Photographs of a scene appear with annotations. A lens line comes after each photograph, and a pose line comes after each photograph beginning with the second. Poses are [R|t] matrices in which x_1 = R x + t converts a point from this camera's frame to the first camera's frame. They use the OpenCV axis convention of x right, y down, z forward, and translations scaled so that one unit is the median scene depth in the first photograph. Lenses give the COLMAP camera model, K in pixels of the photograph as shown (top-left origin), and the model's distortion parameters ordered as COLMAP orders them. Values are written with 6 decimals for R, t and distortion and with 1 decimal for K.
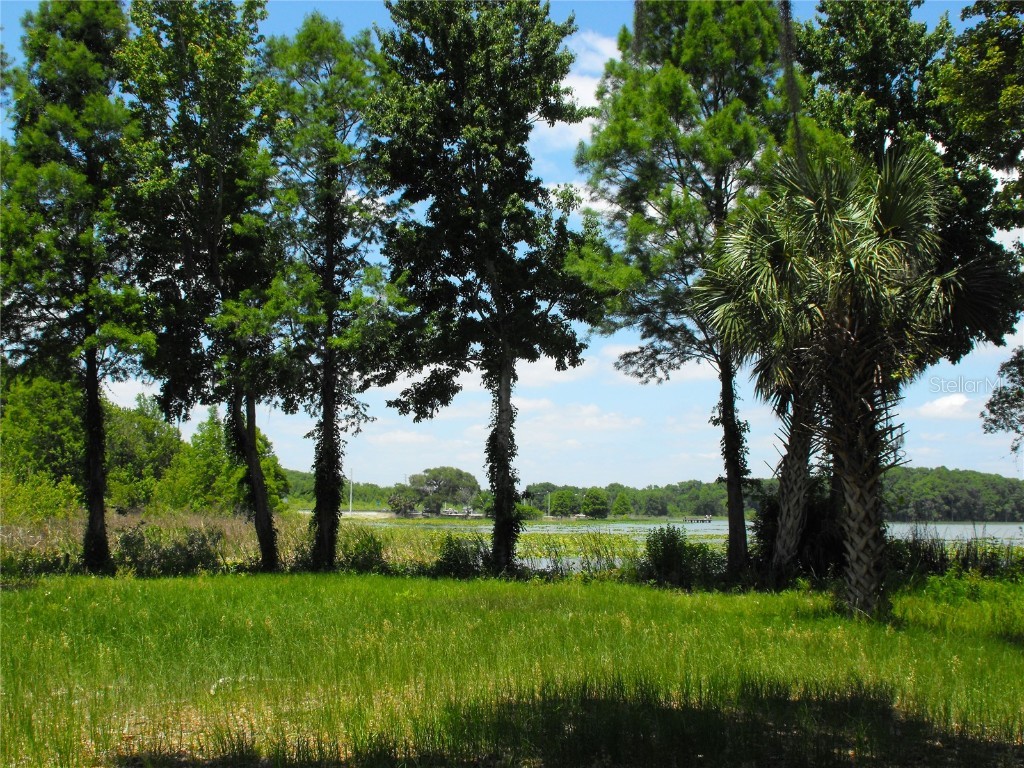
lens RADIAL K [[1151.4, 0, 506.8], [0, 1151.4, 387.7], [0, 0, 1]] dist [-0.119381, 0.000000]
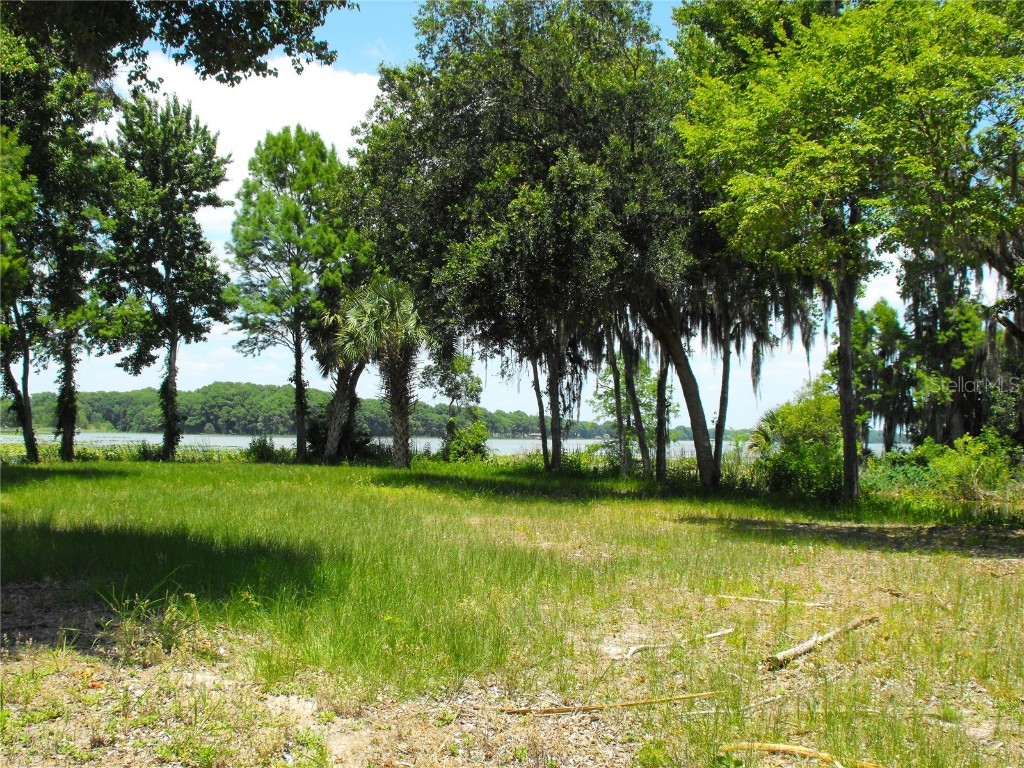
lens RADIAL K [[1151.4, 0, 511.4], [0, 1151.4, 385.1], [0, 0, 1]] dist [-0.119381, 0.000000]
pose [[0.841874, 0.020309, 0.539292, -0.447966], [-0.060151, 0.996596, 0.056370, -0.076093], [-0.536311, -0.079895, 0.840230, -0.655514]]
